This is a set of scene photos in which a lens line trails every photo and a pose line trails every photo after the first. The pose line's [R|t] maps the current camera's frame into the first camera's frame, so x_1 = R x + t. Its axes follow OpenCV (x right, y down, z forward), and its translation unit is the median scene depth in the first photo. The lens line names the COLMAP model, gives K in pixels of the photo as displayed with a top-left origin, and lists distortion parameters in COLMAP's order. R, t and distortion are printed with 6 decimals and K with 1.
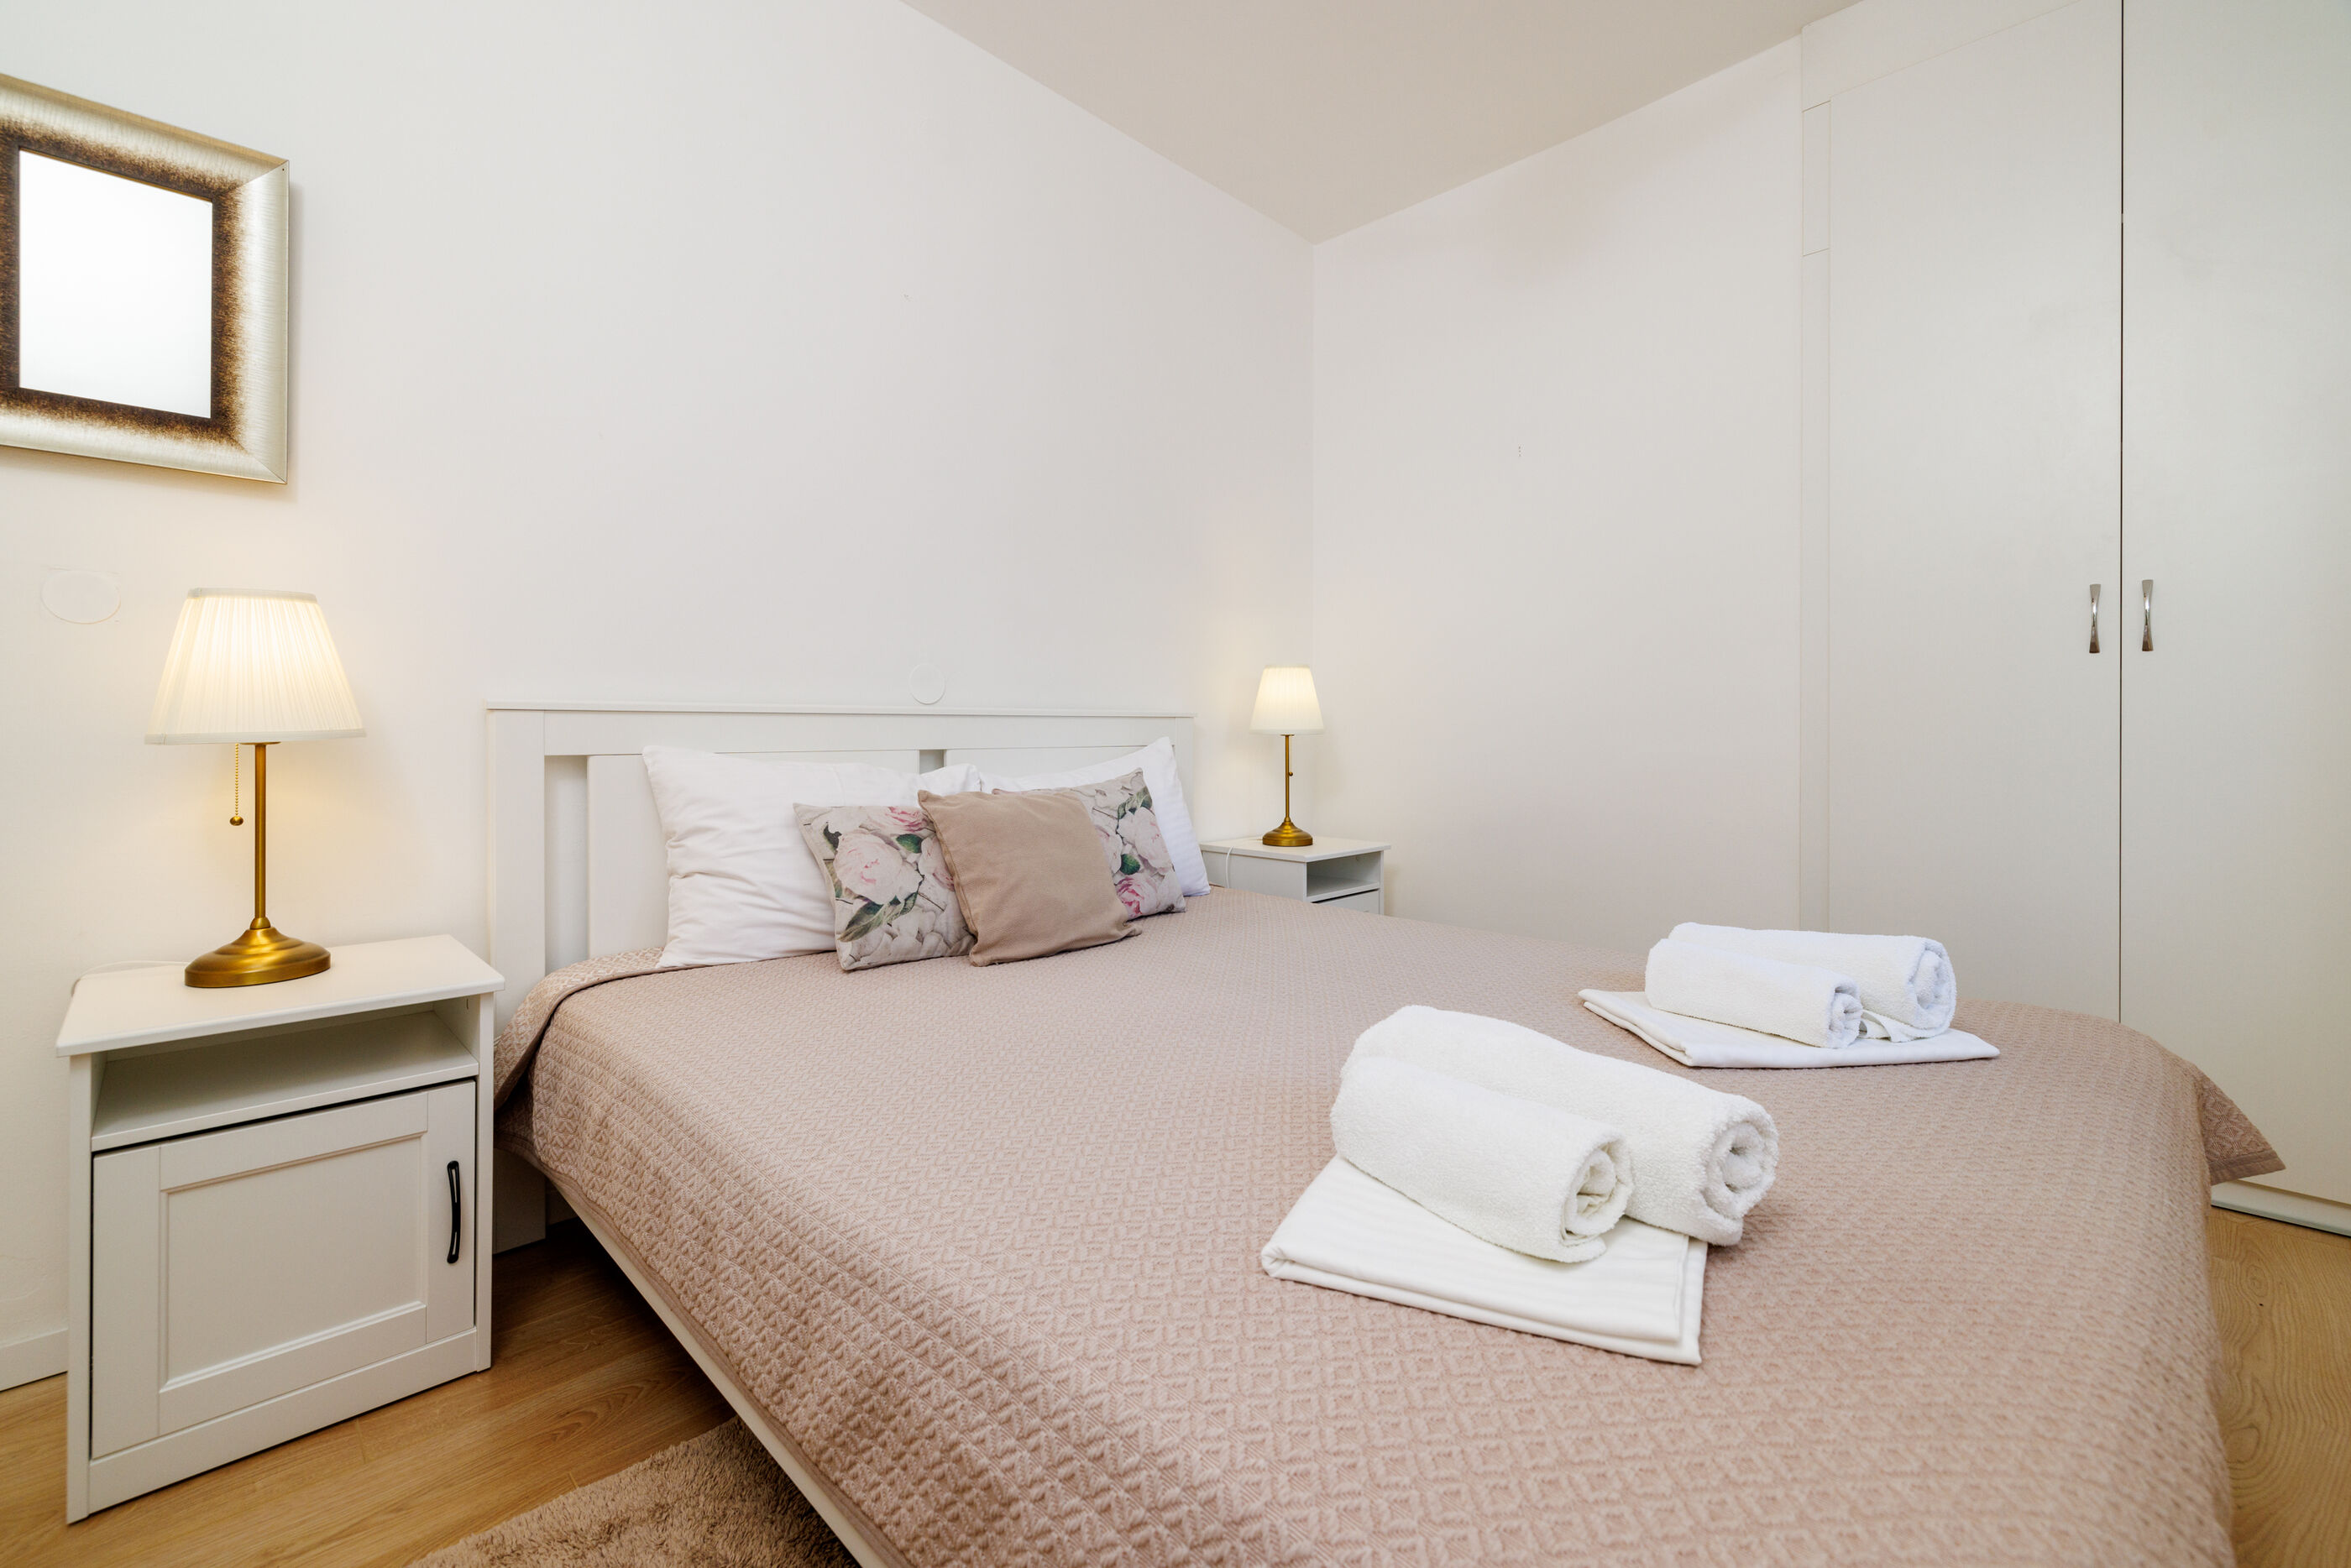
lens RADIAL K [[1079.7, 0, 1168.5], [0, 1079.7, 731.3], [0, 0, 1]] dist [0.002850, 0.000269]
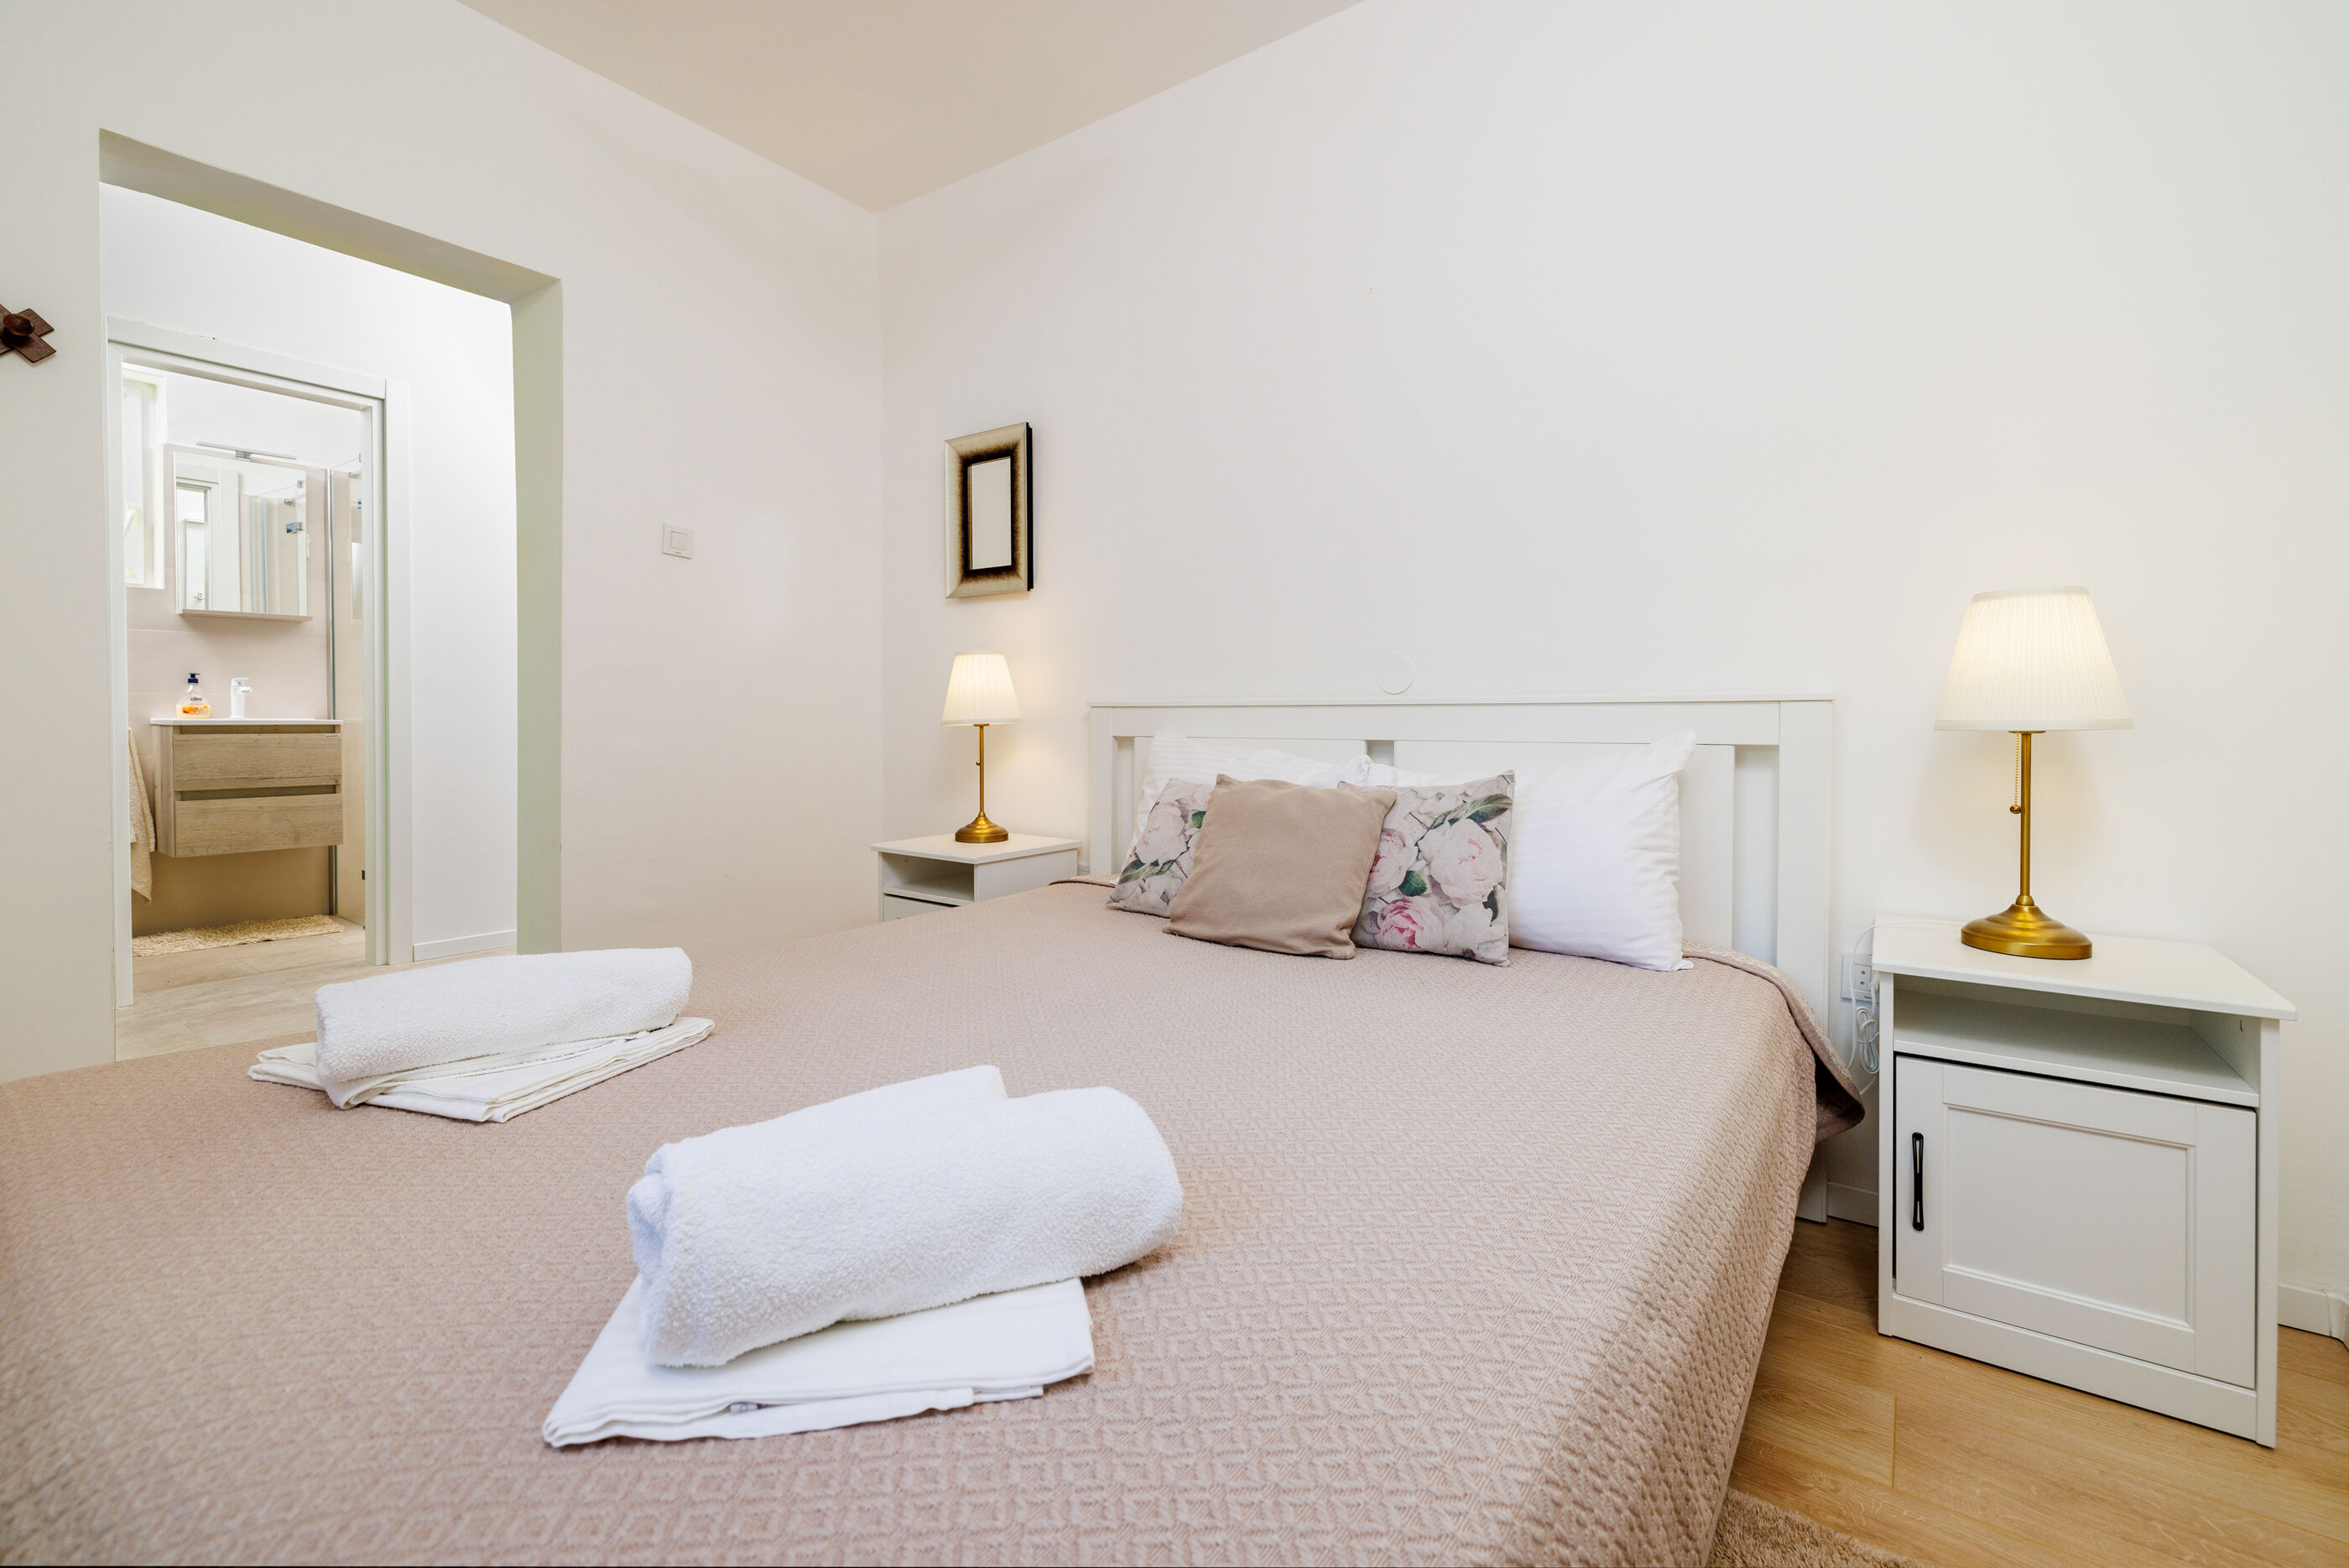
lens RADIAL K [[995.3, 0, 1170.6], [0, 995.3, 736.1], [0, 0, 1]] dist [0.001614, 0.006583]
pose [[0.132356, 0.017994, -0.991039, 0.694216], [-0.003255, 0.999838, 0.017719, -0.002344], [0.991197, 0.000881, 0.132393, 0.720598]]
